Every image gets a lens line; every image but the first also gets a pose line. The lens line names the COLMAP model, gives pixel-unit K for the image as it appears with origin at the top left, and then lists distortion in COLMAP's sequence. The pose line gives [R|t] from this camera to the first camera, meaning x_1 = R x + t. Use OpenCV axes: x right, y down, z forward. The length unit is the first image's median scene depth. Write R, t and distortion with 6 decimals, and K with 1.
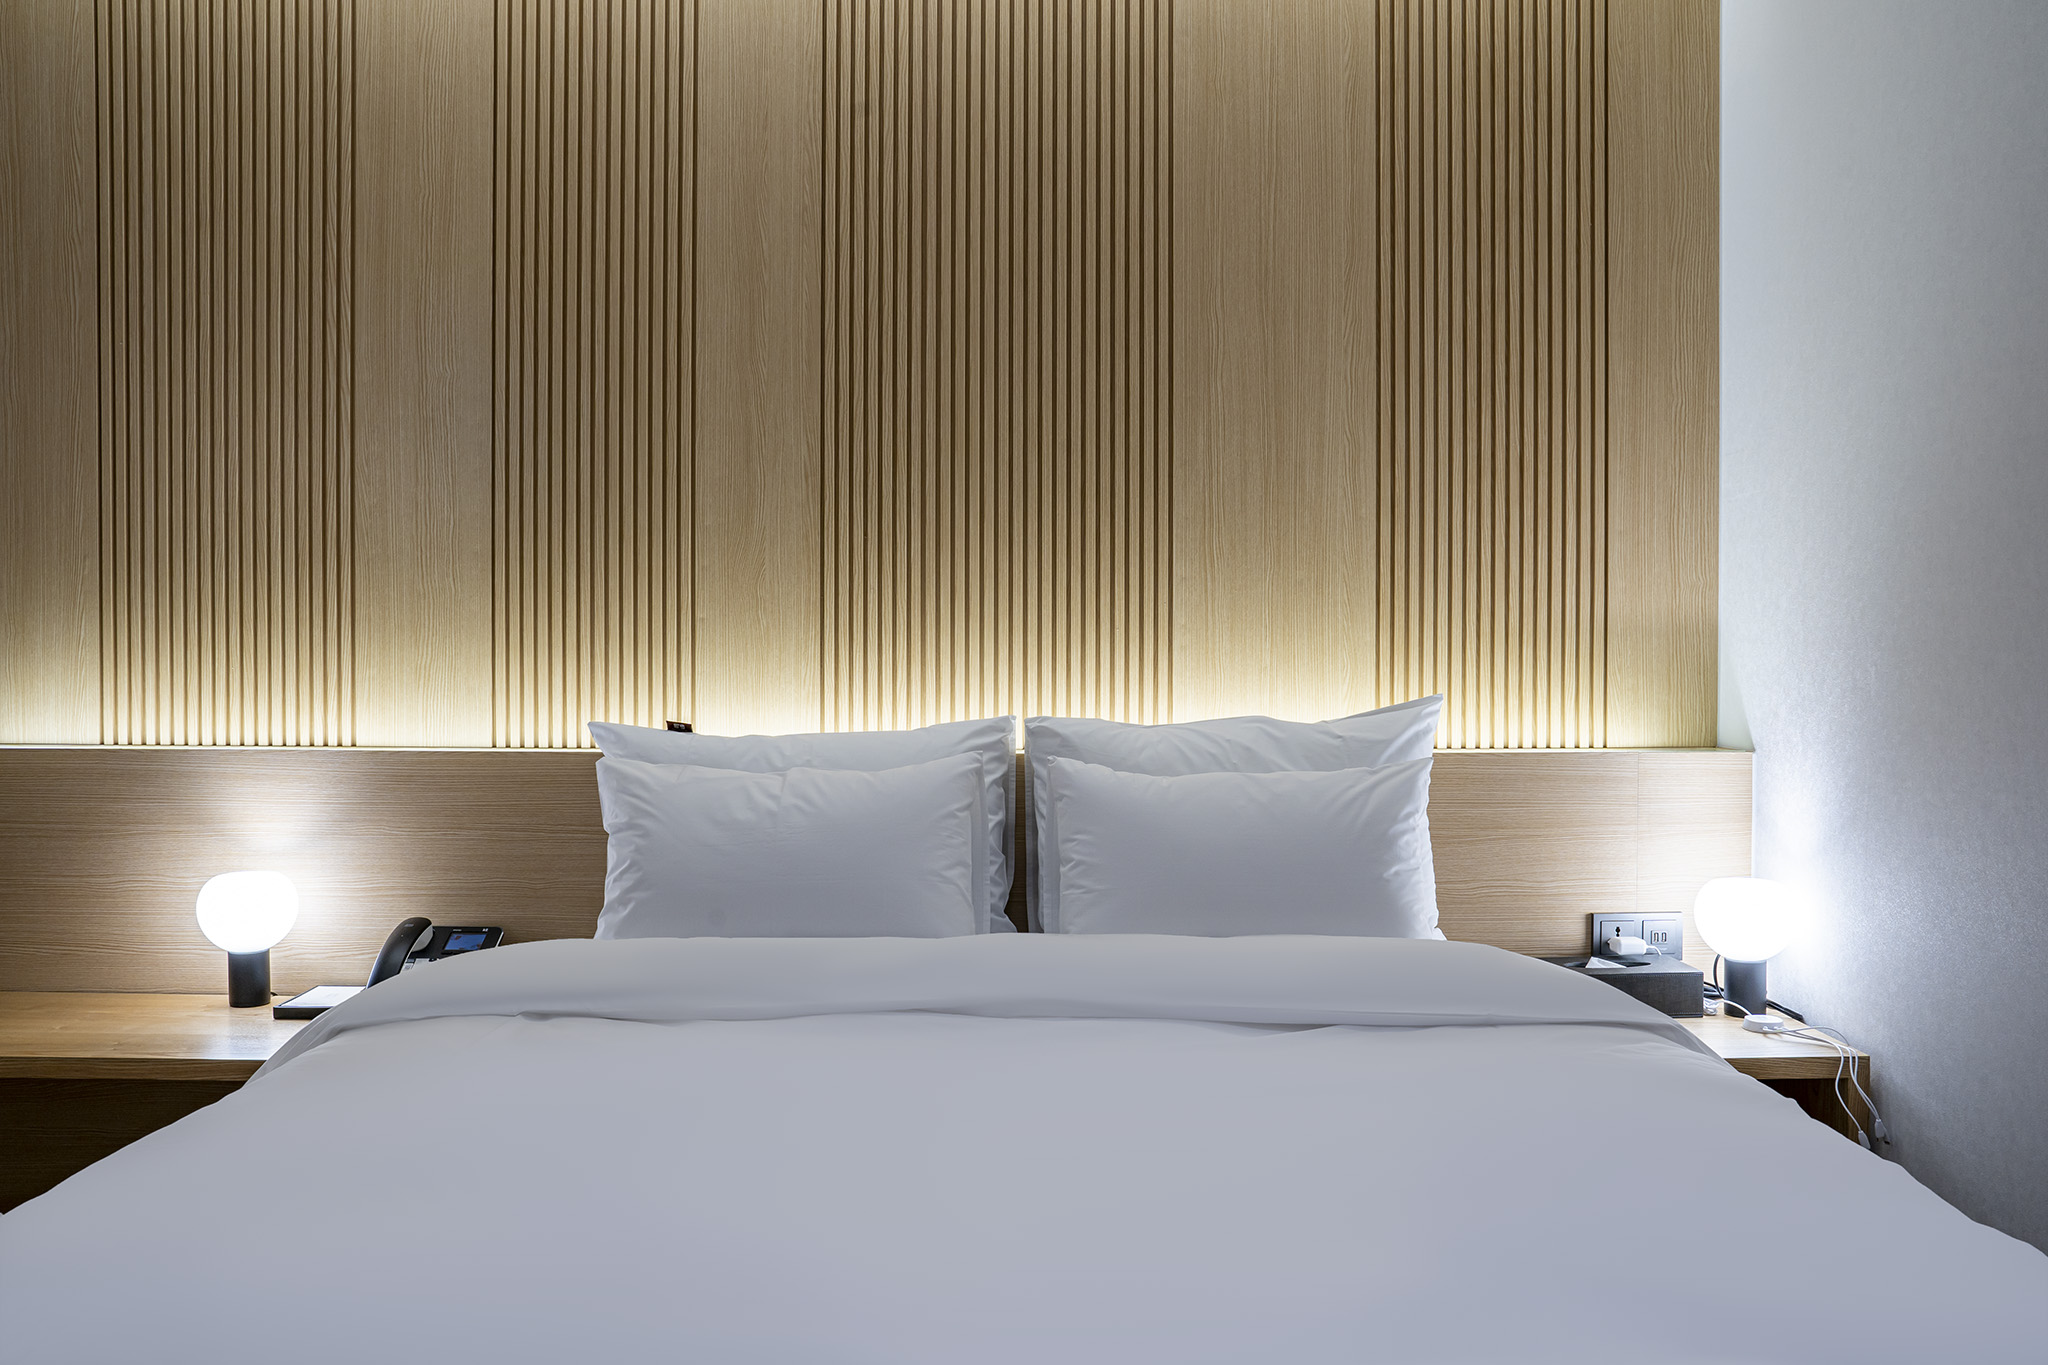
lens RADIAL K [[1611.0, 0, 1021.3], [0, 1611.0, 668.5], [0, 0, 1]] dist [-0.060978, 0.010236]
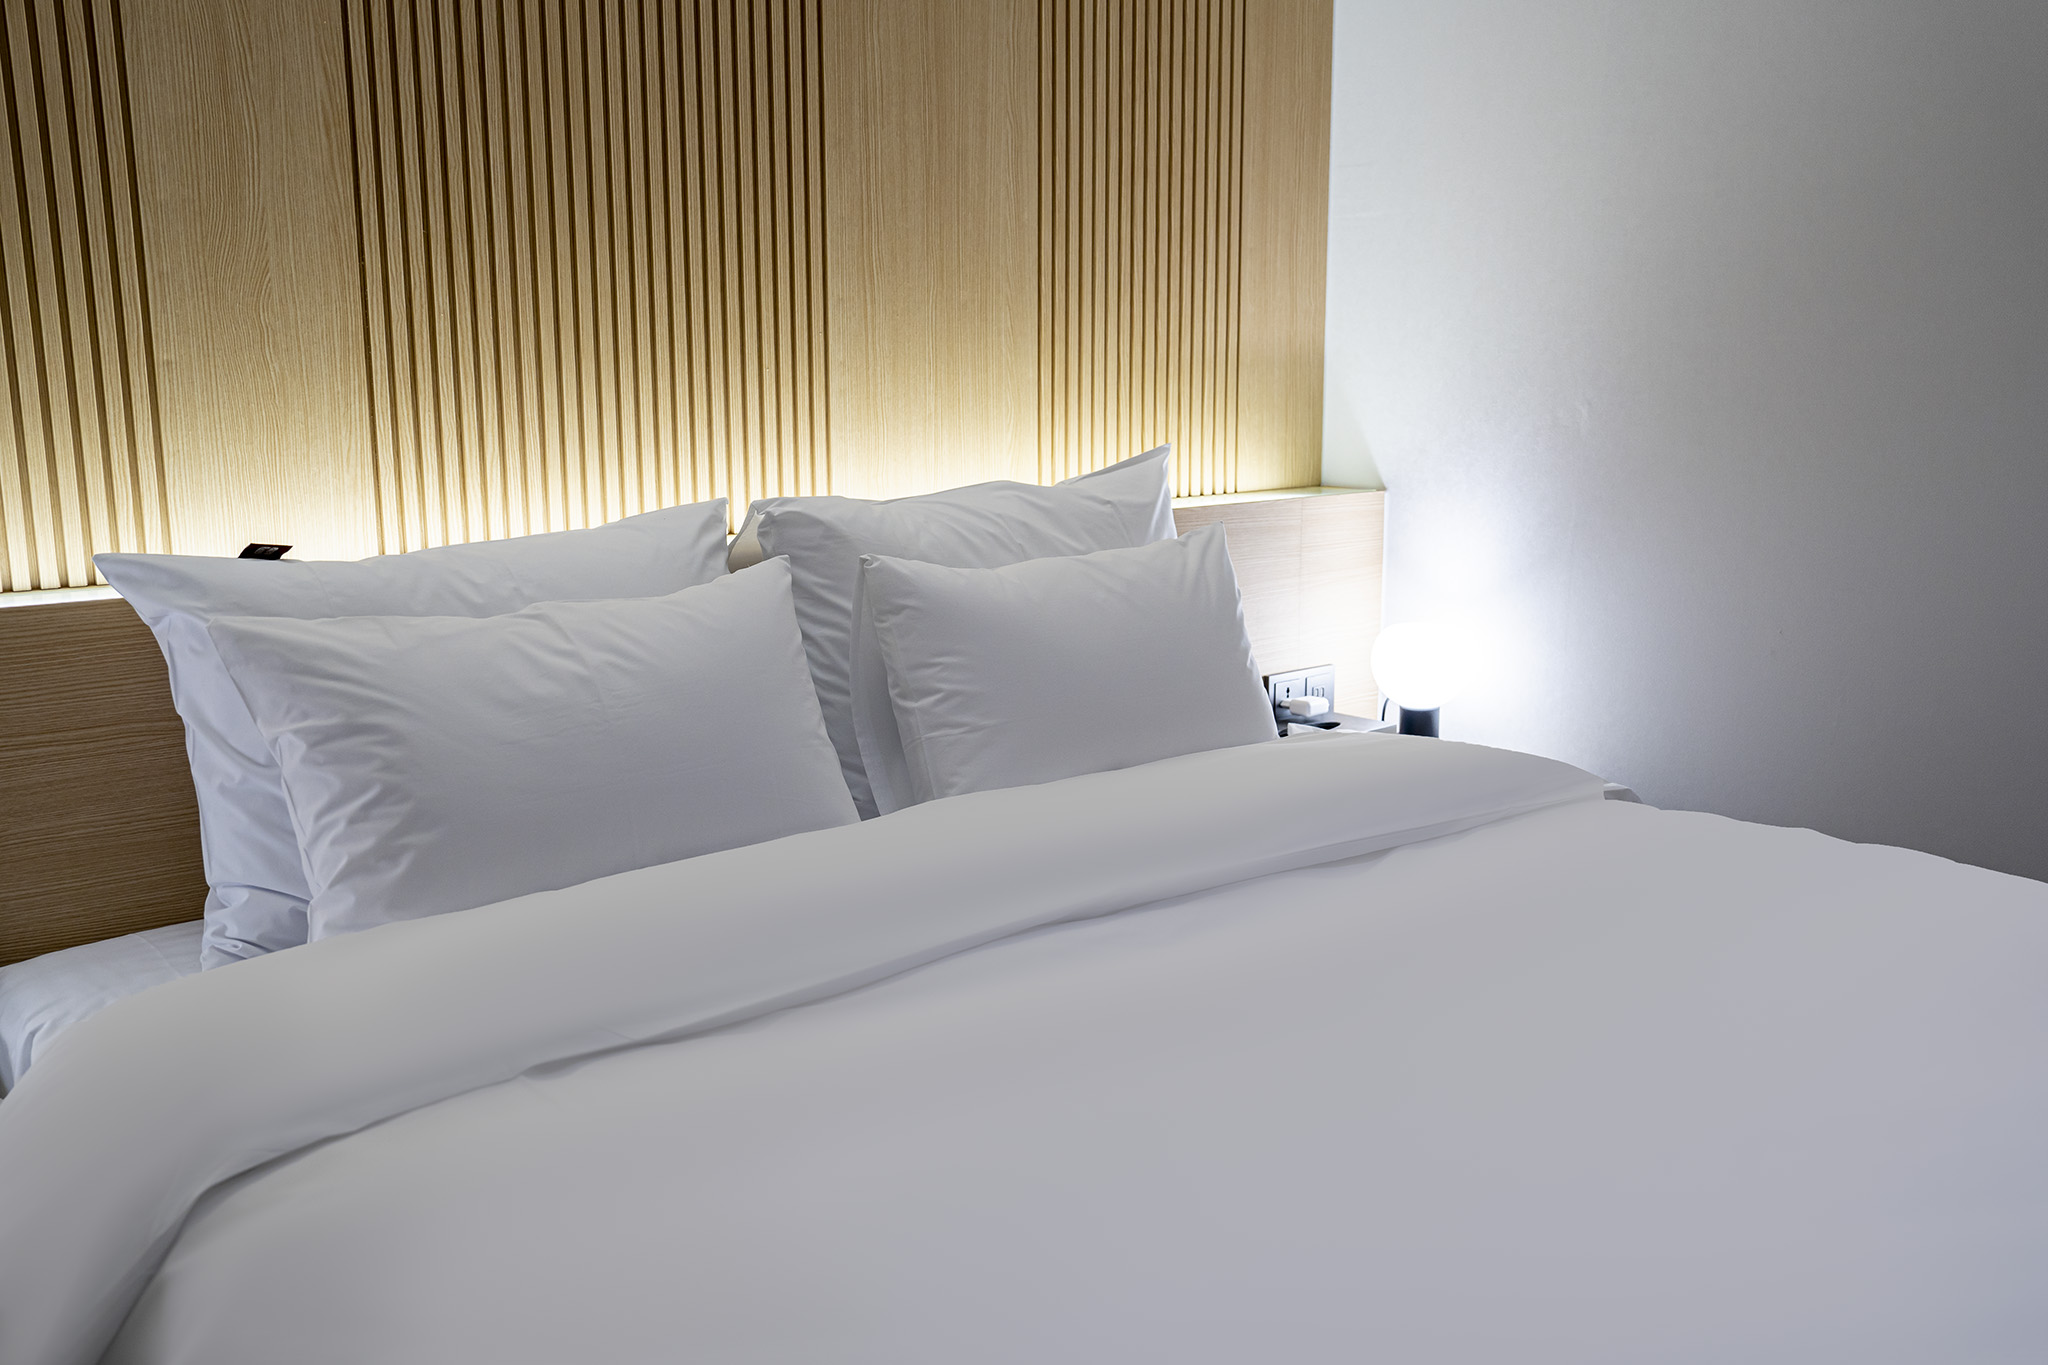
lens RADIAL K [[1892.7, 0, 1026.4], [0, 1892.7, 670.5], [0, 0, 1]] dist [-0.010543, 0.000000]
pose [[0.760987, -0.117828, 0.637977, -0.423043], [0.010000, 0.985383, 0.170061, -0.034816], [-0.648690, -0.123034, 0.751042, 0.258722]]
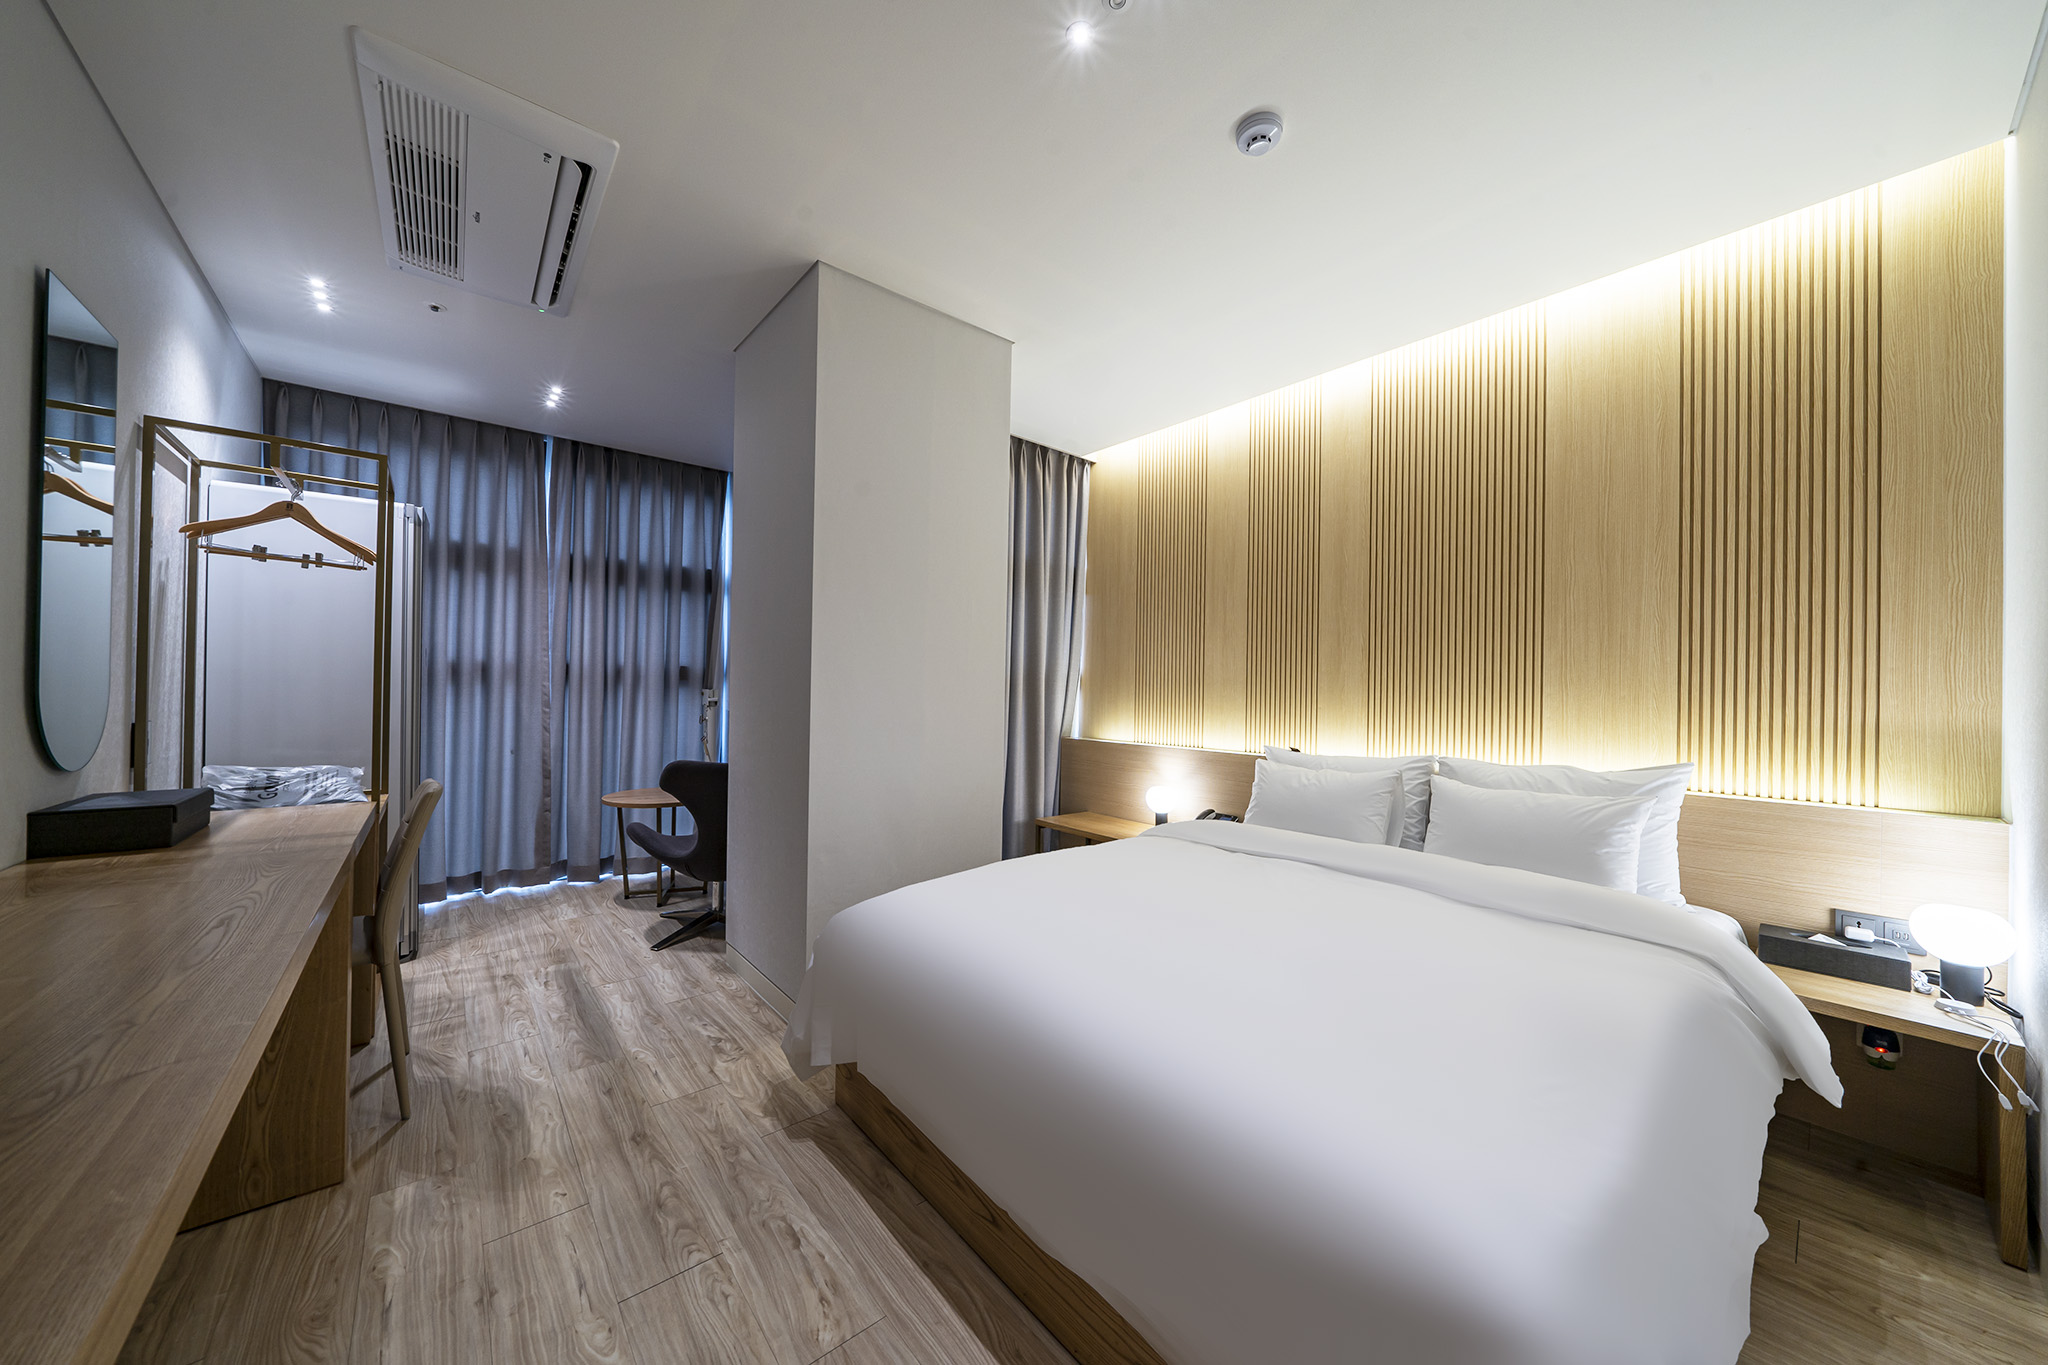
lens RADIAL K [[694.7, 0, 1028.1], [0, 694.7, 682.5], [0, 0, 1]] dist [-0.000220, -0.000091]
pose [[0.651165, 0.002131, -0.758933, 0.340862], [-0.036371, 0.998935, -0.028402, -0.022883], [0.758064, 0.046097, 0.650549, -0.068559]]
